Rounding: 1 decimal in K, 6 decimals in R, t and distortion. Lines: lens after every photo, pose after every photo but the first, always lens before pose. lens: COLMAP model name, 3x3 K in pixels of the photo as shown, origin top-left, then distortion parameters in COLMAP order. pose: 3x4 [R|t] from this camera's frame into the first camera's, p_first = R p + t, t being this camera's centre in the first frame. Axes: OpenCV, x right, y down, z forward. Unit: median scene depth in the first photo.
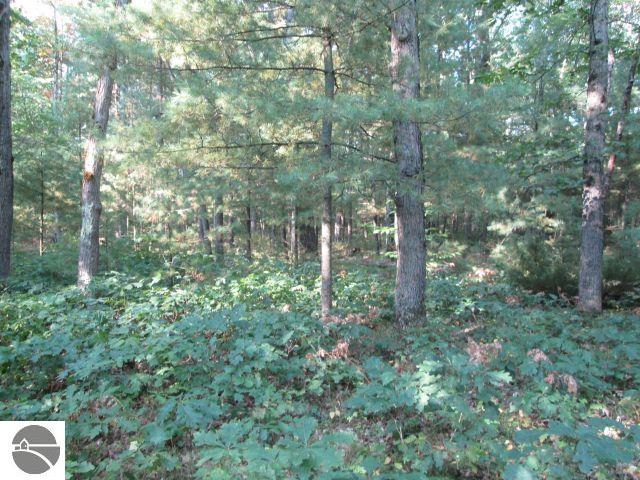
lens RADIAL K [[531.9, 0, 317.4], [0, 531.9, 235.1], [0, 0, 1]] dist [-0.047798, 0.020747]
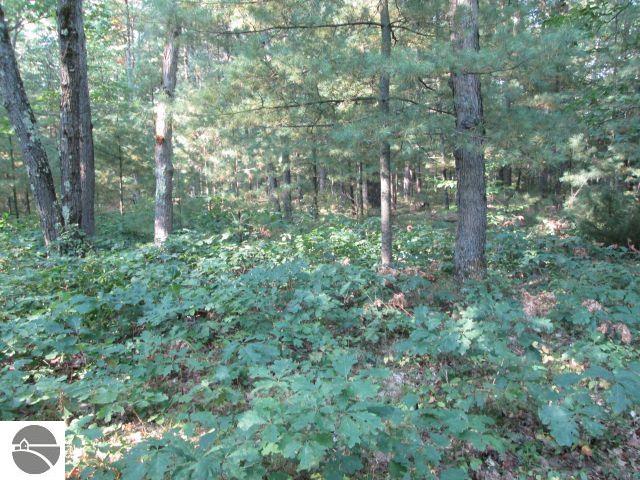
lens RADIAL K [[531.9, 0, 317.4], [0, 531.9, 235.1], [0, 0, 1]] dist [-0.047798, 0.020747]
pose [[0.990979, -0.012975, -0.133390, 0.020916], [0.023823, 0.996506, 0.080051, 0.001687], [0.131885, -0.082506, 0.987825, -0.024952]]
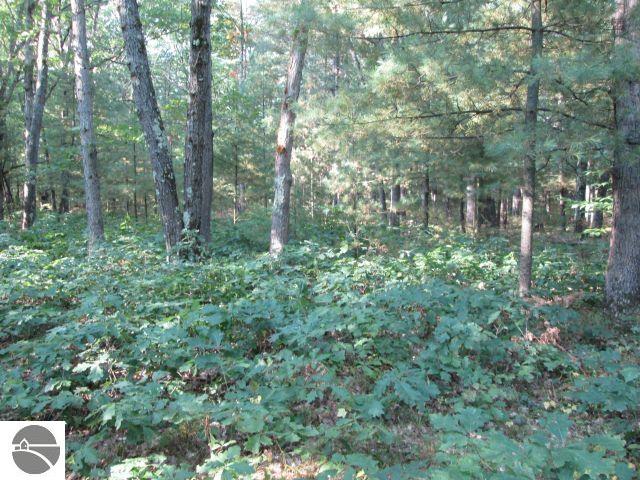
lens RADIAL K [[531.9, 0, 317.4], [0, 531.9, 235.1], [0, 0, 1]] dist [-0.047798, 0.020747]
pose [[0.951729, 0.030829, -0.305388, -0.046417], [-0.014689, 0.998378, 0.055010, -0.000493], [0.306589, -0.047869, 0.950638, 0.011520]]
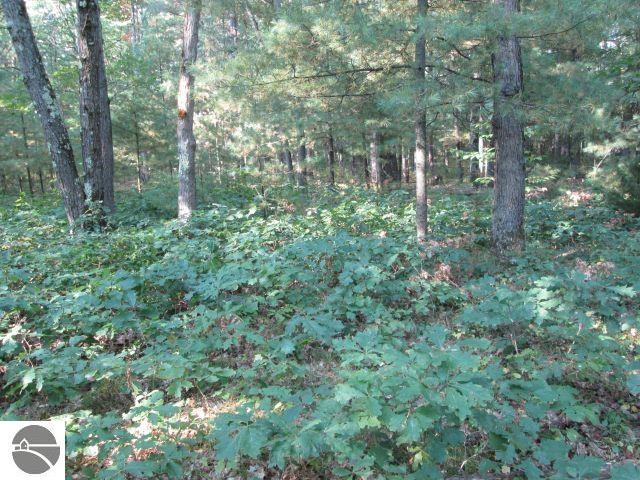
lens RADIAL K [[531.9, 0, 317.4], [0, 531.9, 235.1], [0, 0, 1]] dist [-0.047798, 0.020747]
pose [[0.989418, -0.019204, -0.143815, -0.032590], [0.037241, 0.991608, 0.123803, 0.007240], [0.140230, -0.127849, 0.981830, -0.017644]]
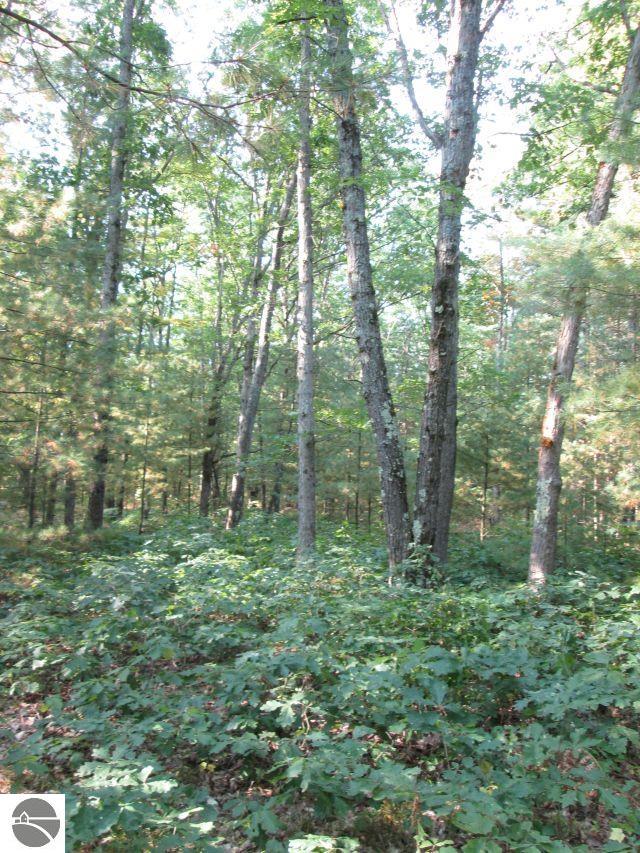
lens RADIAL K [[707.1, 0, 320.2], [0, 707.1, 420.8], [0, 0, 1]] dist [-0.048791, 0.010753]
pose [[0.765265, -0.021142, -0.643368, -0.028406], [-0.069780, 0.990846, -0.115562, -0.001454], [0.639922, 0.133330, 0.756784, -0.000595]]
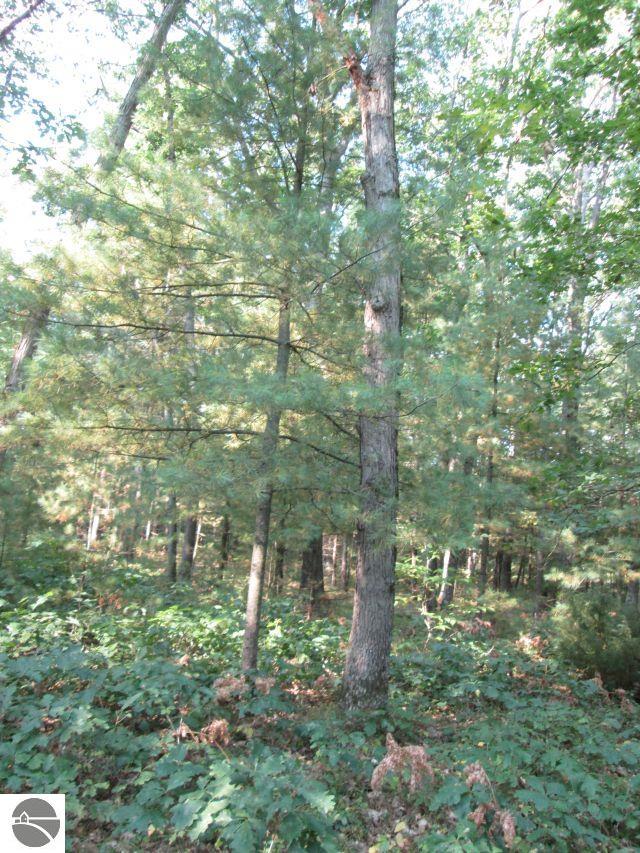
lens RADIAL K [[708.9, 0, 320.0], [0, 708.9, 426.5], [0, 0, 1]] dist [-0.047798, 0.020747]
pose [[0.993321, 0.084129, -0.078965, 0.150675], [-0.097689, 0.977383, -0.187560, -0.006559], [0.061400, 0.194022, 0.979074, 0.031550]]
